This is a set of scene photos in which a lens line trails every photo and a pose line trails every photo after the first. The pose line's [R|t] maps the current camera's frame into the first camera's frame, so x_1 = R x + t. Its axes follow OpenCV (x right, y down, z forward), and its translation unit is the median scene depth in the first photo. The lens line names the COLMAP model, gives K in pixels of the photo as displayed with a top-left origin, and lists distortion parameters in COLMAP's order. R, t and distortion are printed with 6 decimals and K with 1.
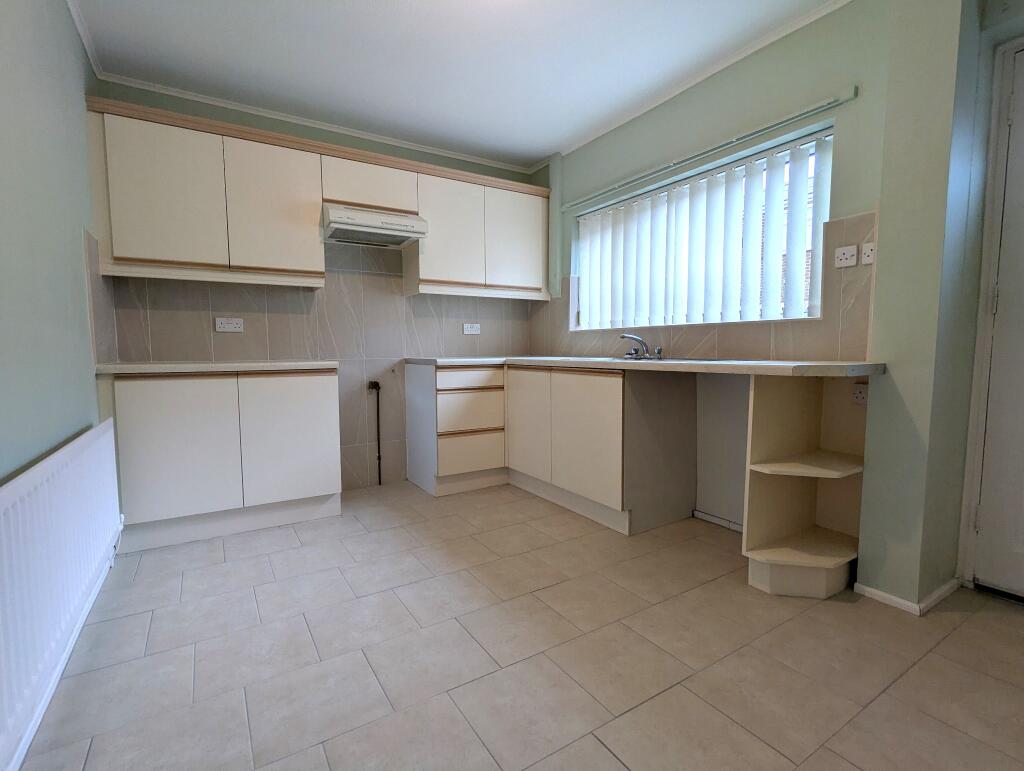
lens RADIAL K [[483.8, 0, 507.7], [0, 483.8, 387.9], [0, 0, 1]] dist [-0.000696, 0.000266]
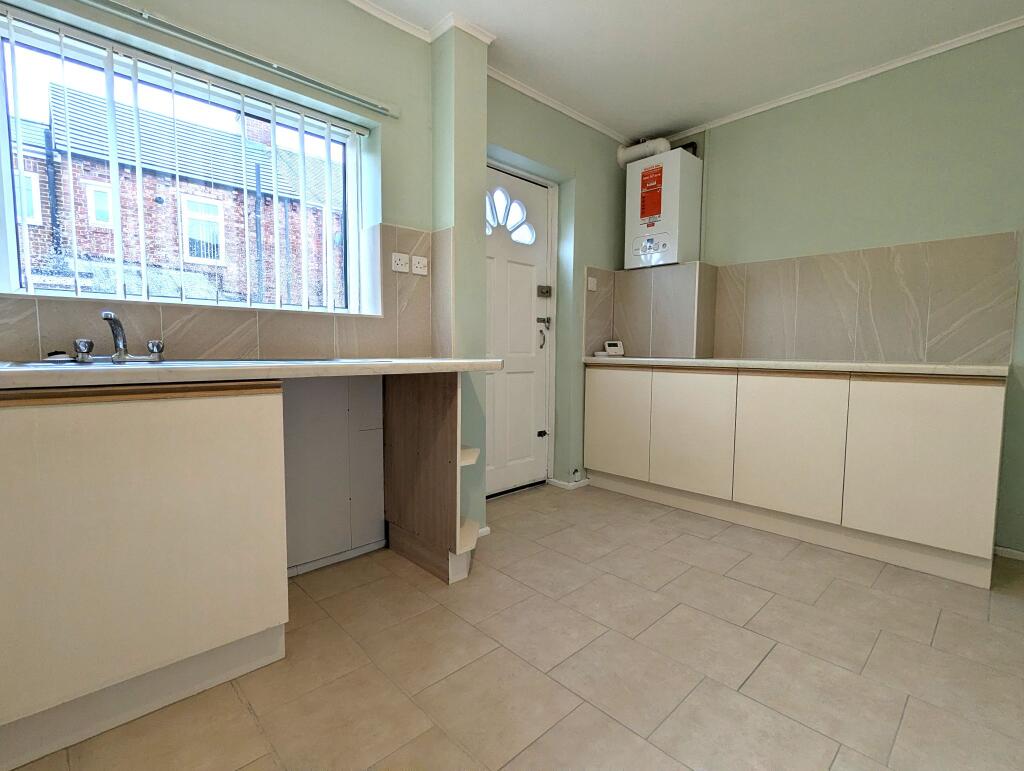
lens RADIAL K [[493.7, 0, 512.0], [0, 493.7, 385.5], [0, 0, 1]] dist [0.021149, 0.000110]
pose [[-0.210381, -0.070099, 0.975103, -0.470242], [0.073719, 0.993449, 0.087323, -0.072601], [-0.974836, 0.090255, -0.203835, 0.999670]]
